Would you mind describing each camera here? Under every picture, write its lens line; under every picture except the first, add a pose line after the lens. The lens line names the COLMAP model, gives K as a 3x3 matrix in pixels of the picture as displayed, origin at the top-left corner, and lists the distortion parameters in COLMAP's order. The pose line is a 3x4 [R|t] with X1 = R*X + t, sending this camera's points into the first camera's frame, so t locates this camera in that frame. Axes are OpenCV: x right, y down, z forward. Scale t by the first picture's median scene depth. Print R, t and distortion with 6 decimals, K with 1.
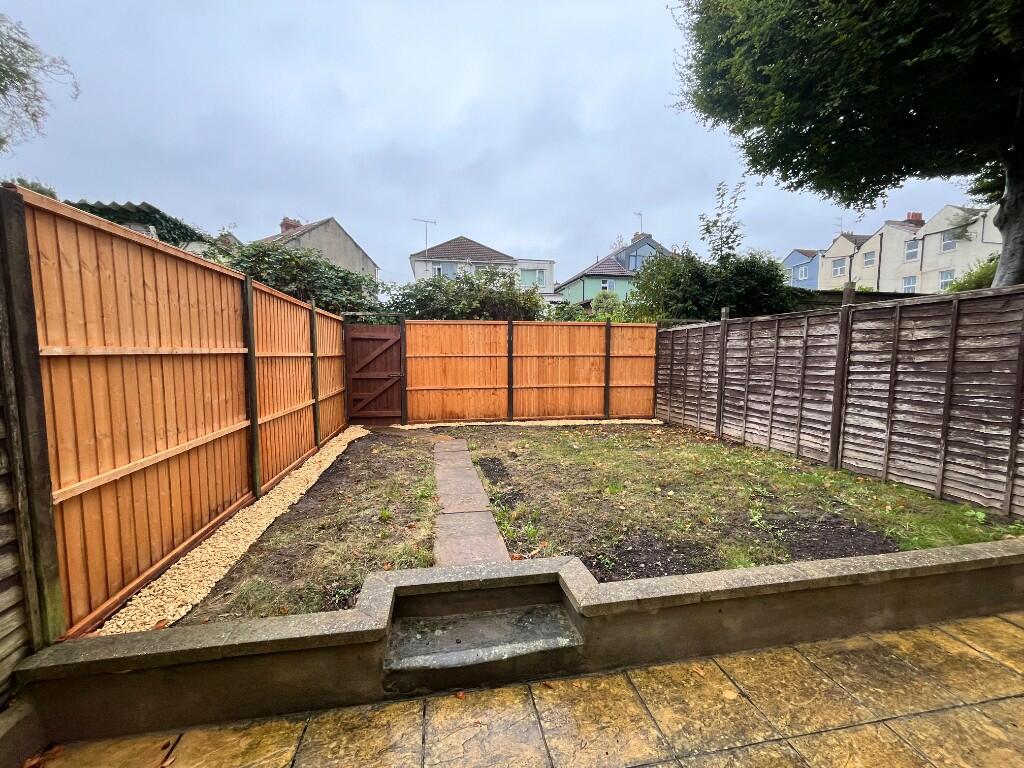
lens RADIAL K [[409.0, 0, 510.3], [0, 409.0, 386.7], [0, 0, 1]] dist [-0.000729, -0.000058]
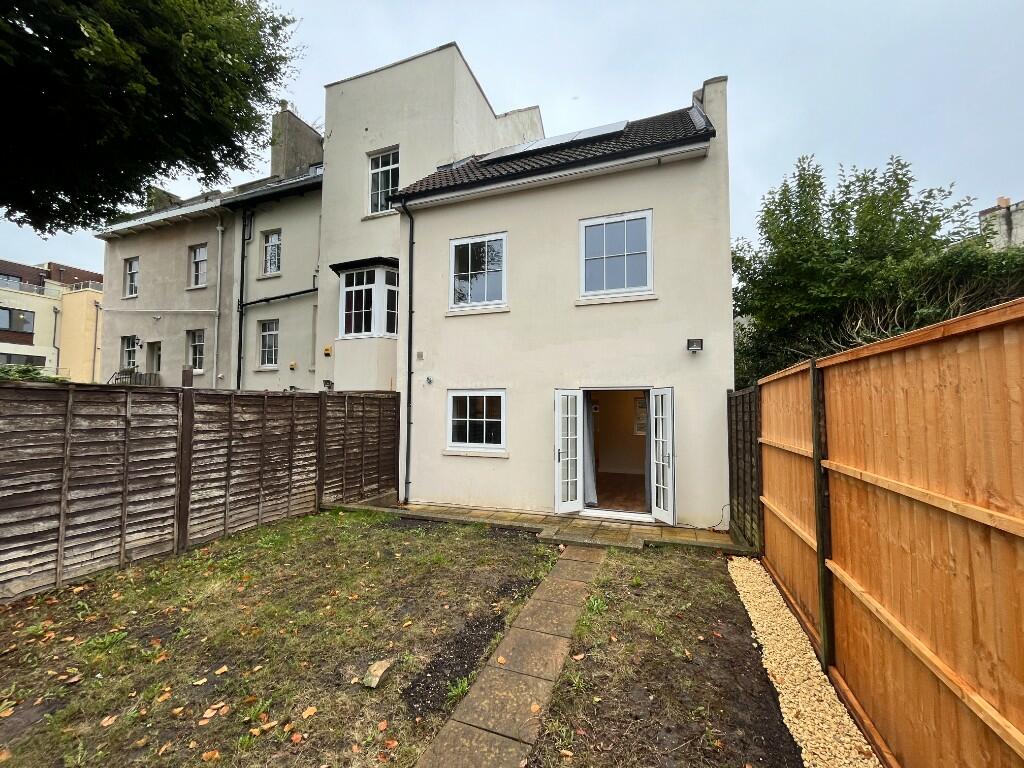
lens RADIAL K [[409.0, 0, 513.0], [0, 409.0, 387.0], [0, 0, 1]] dist [-0.000729, -0.000058]
pose [[-0.856276, 0.021267, 0.516081, -0.423103], [0.033082, 0.999359, 0.013707, -0.189973], [-0.515458, 0.028810, -0.856430, 1.488041]]
